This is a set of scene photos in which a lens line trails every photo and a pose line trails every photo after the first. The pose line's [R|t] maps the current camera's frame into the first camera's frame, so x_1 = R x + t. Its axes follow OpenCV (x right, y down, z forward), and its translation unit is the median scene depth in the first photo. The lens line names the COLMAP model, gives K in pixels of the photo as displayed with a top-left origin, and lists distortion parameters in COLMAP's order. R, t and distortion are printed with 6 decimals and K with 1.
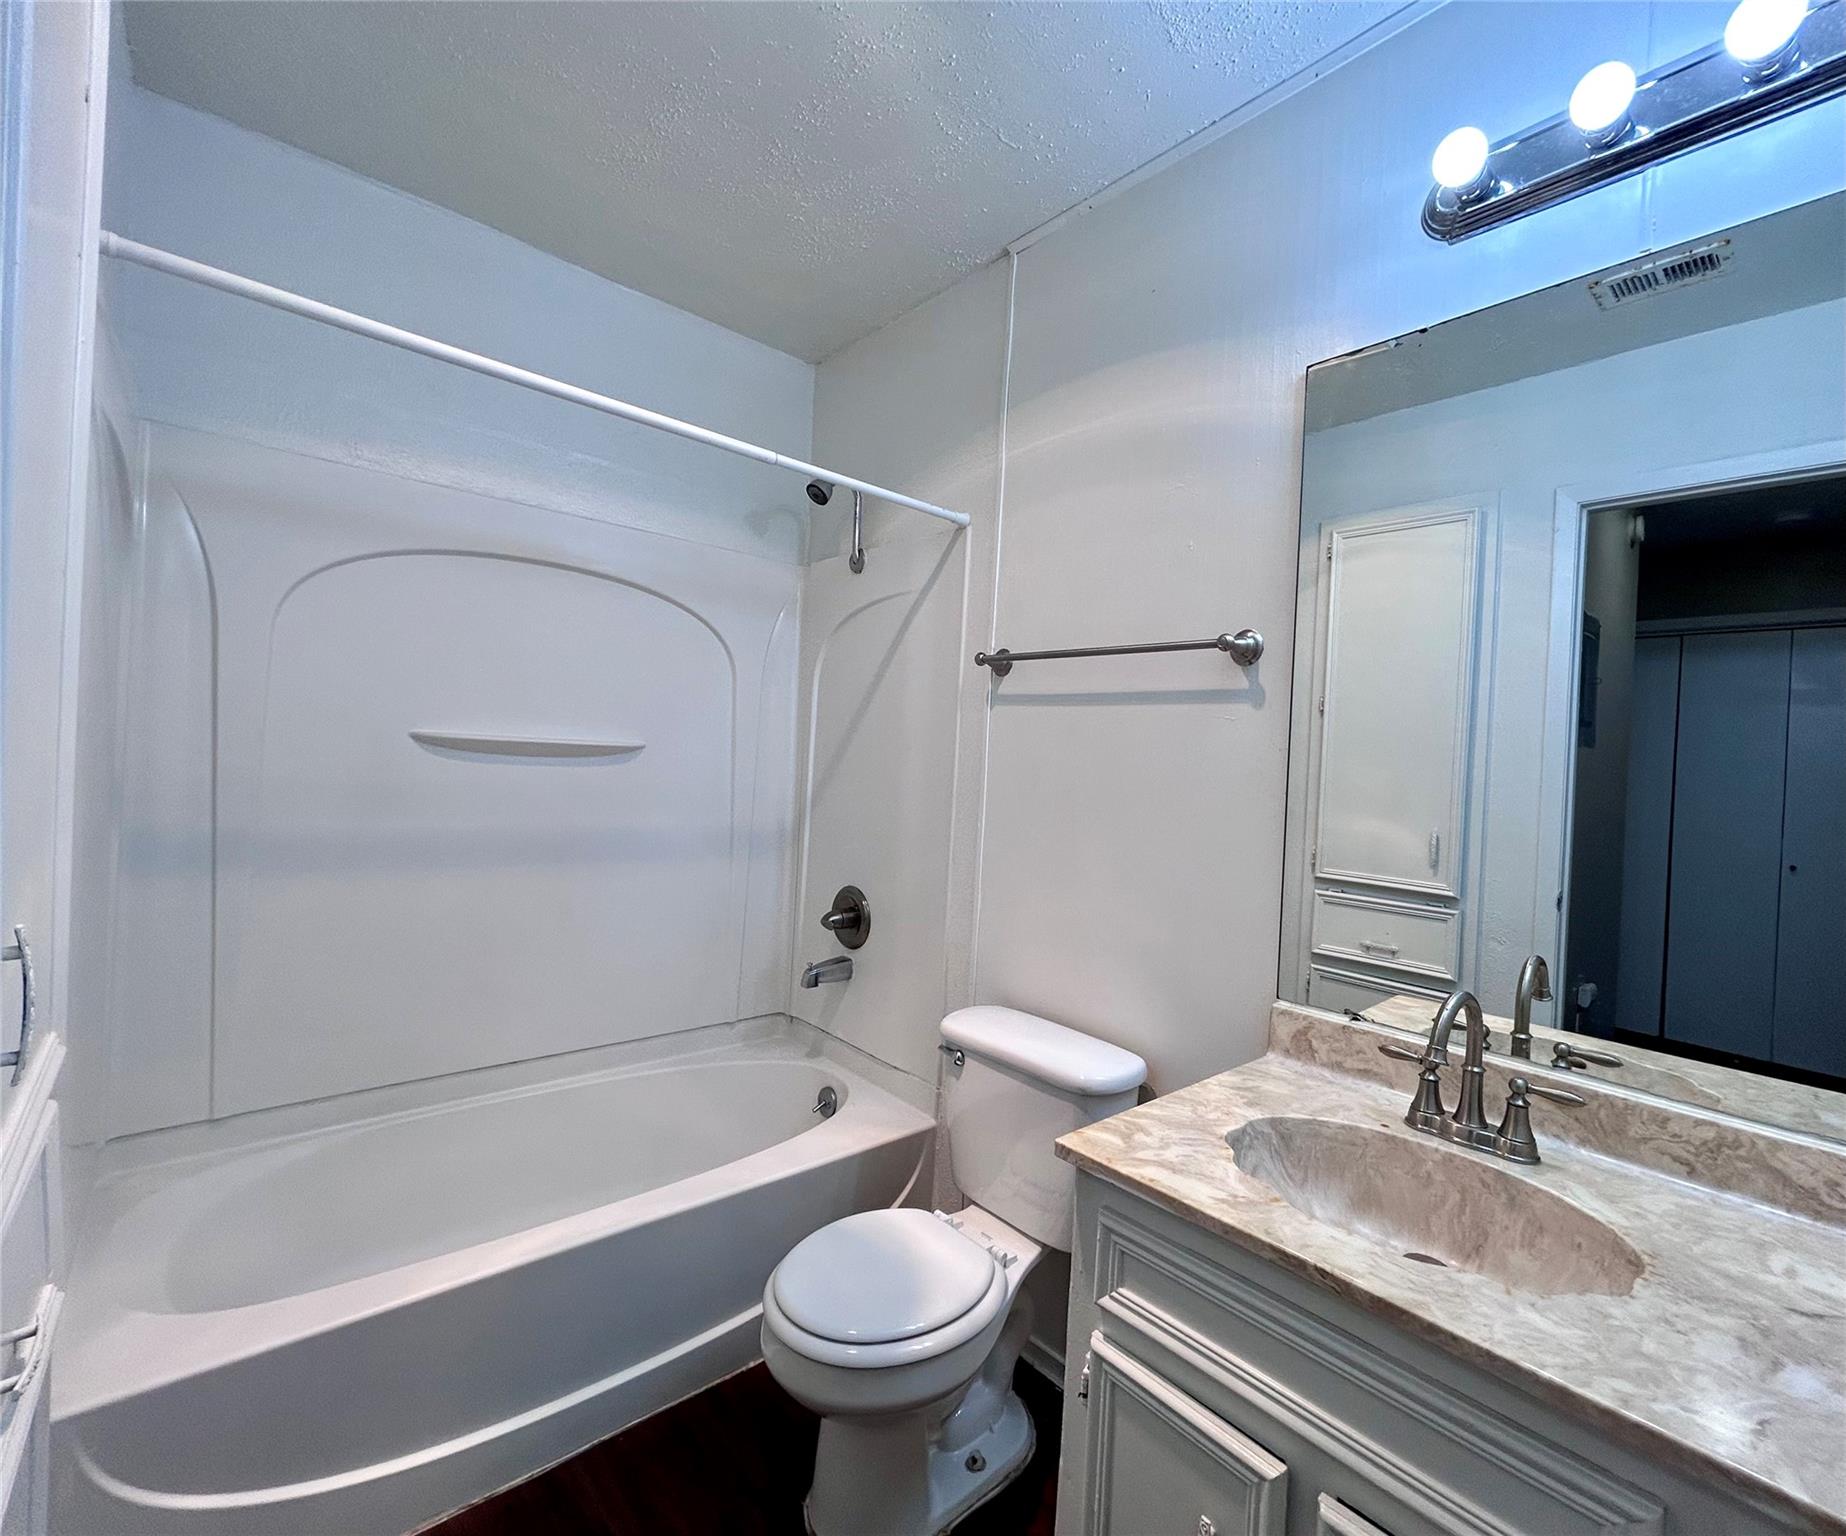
lens RADIAL K [[824.3, 0, 923.0], [0, 824.3, 768.0], [0, 0, 1]] dist [0.002905, 0.000608]
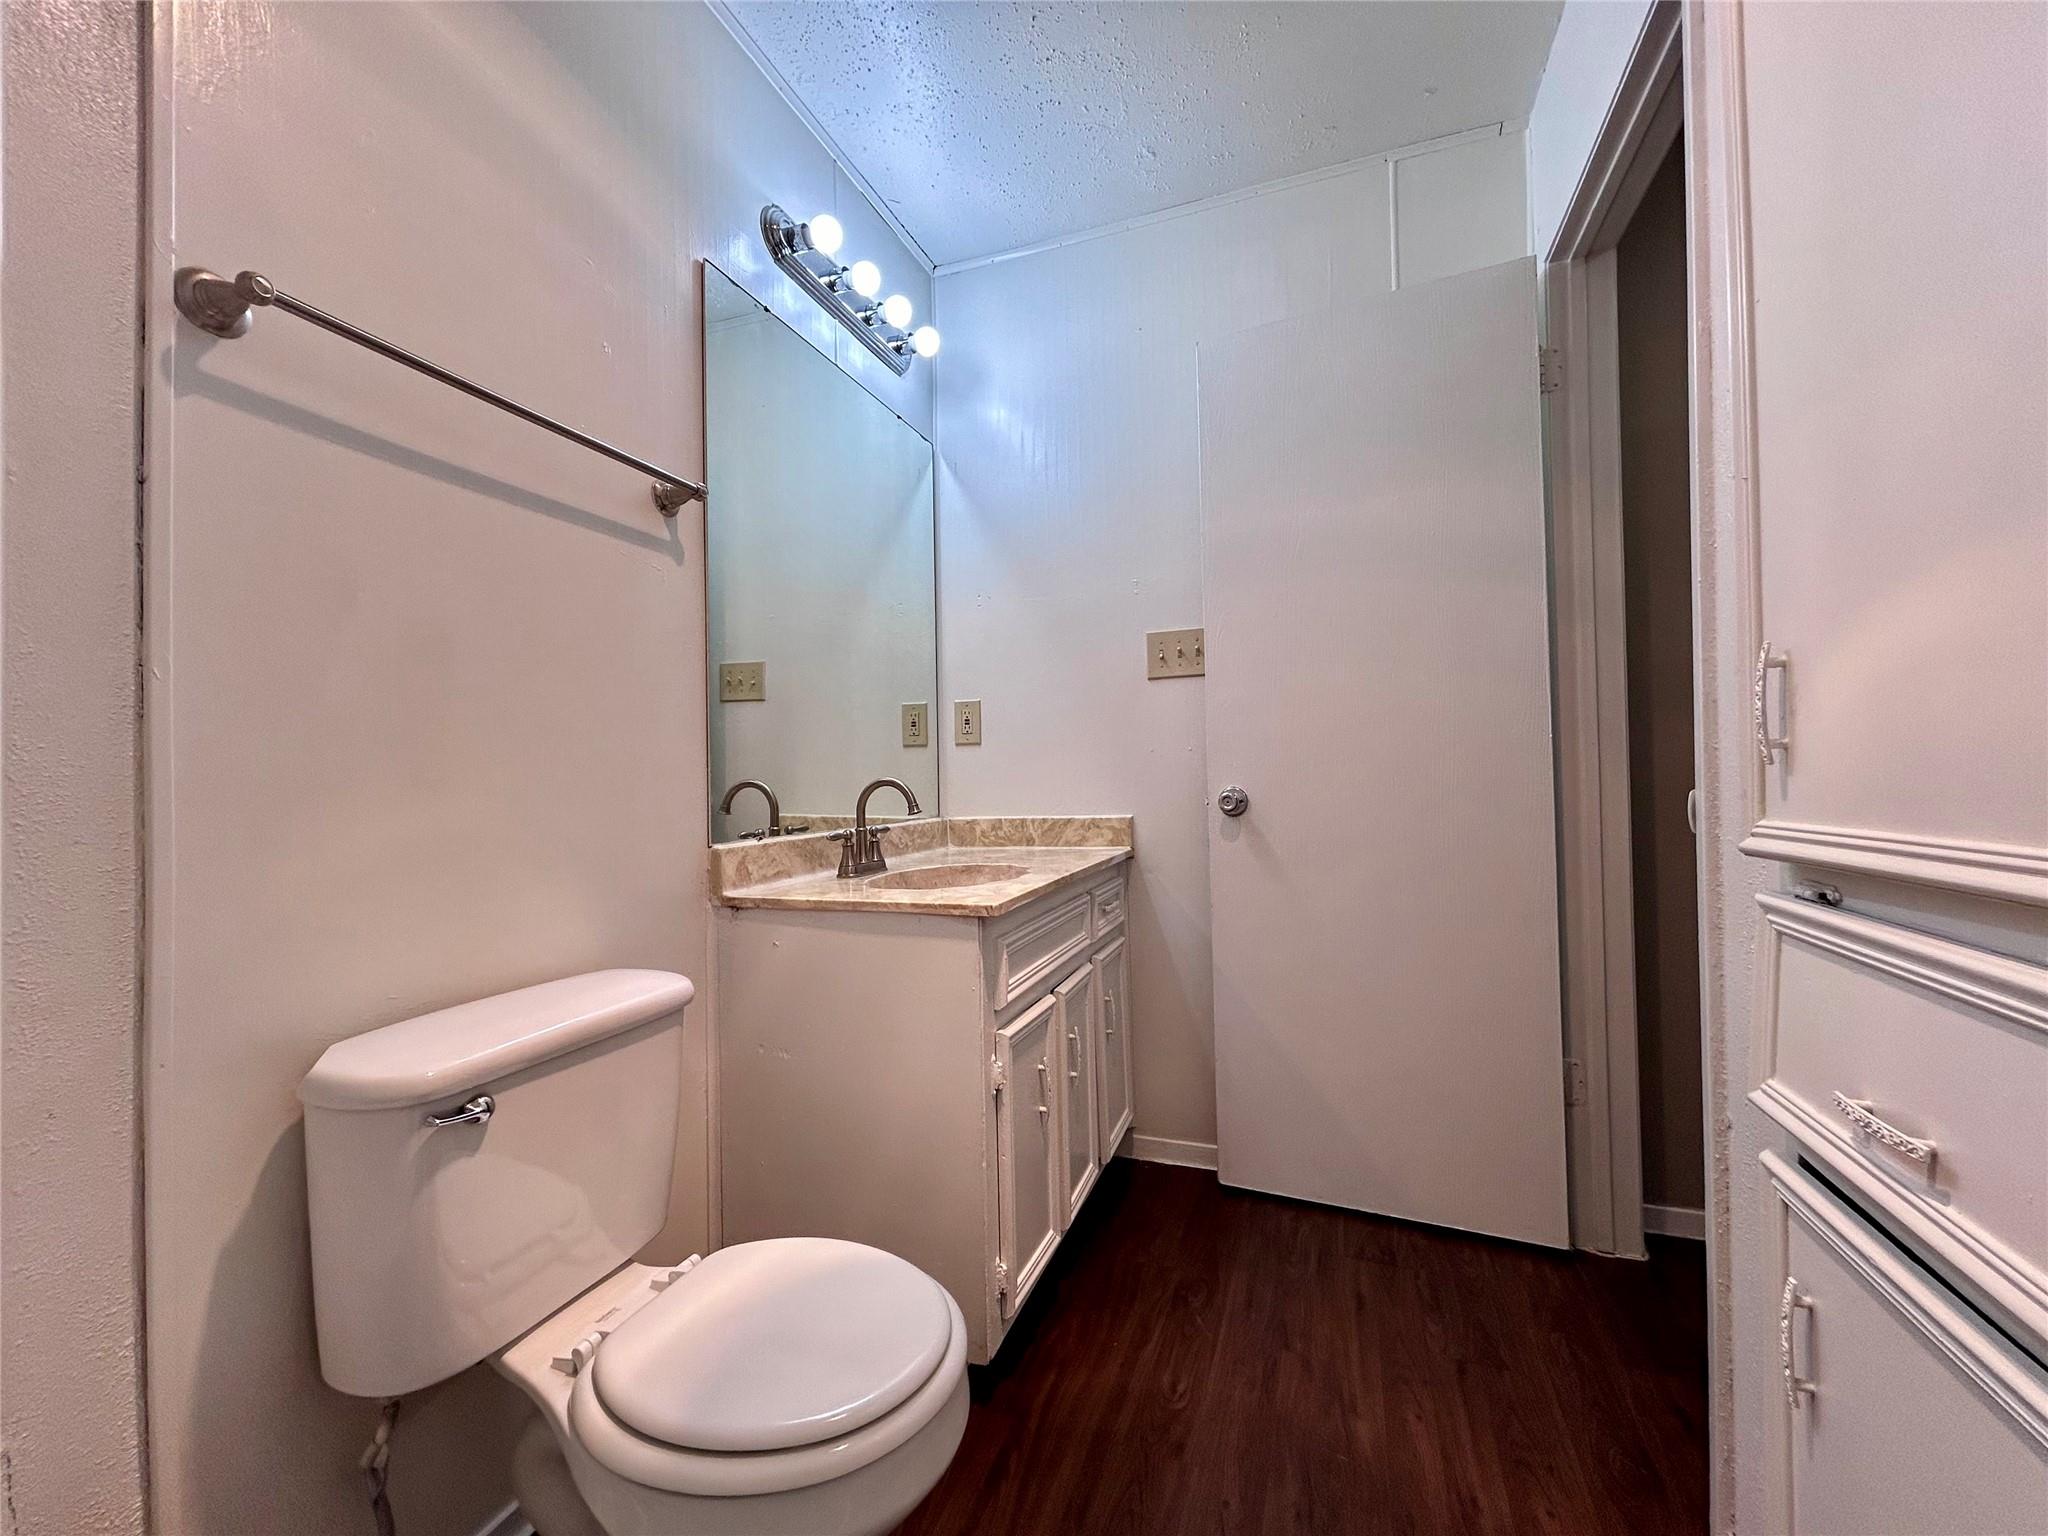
lens RADIAL K [[814.1, 0, 1033.2], [0, 814.1, 767.8], [0, 0, 1]] dist [0.000602, 0.000108]
pose [[-0.479115, -0.032403, 0.877154, -0.675325], [-0.003307, 0.999378, 0.035111, 0.138790], [-0.877746, 0.013922, -0.478924, 1.109227]]
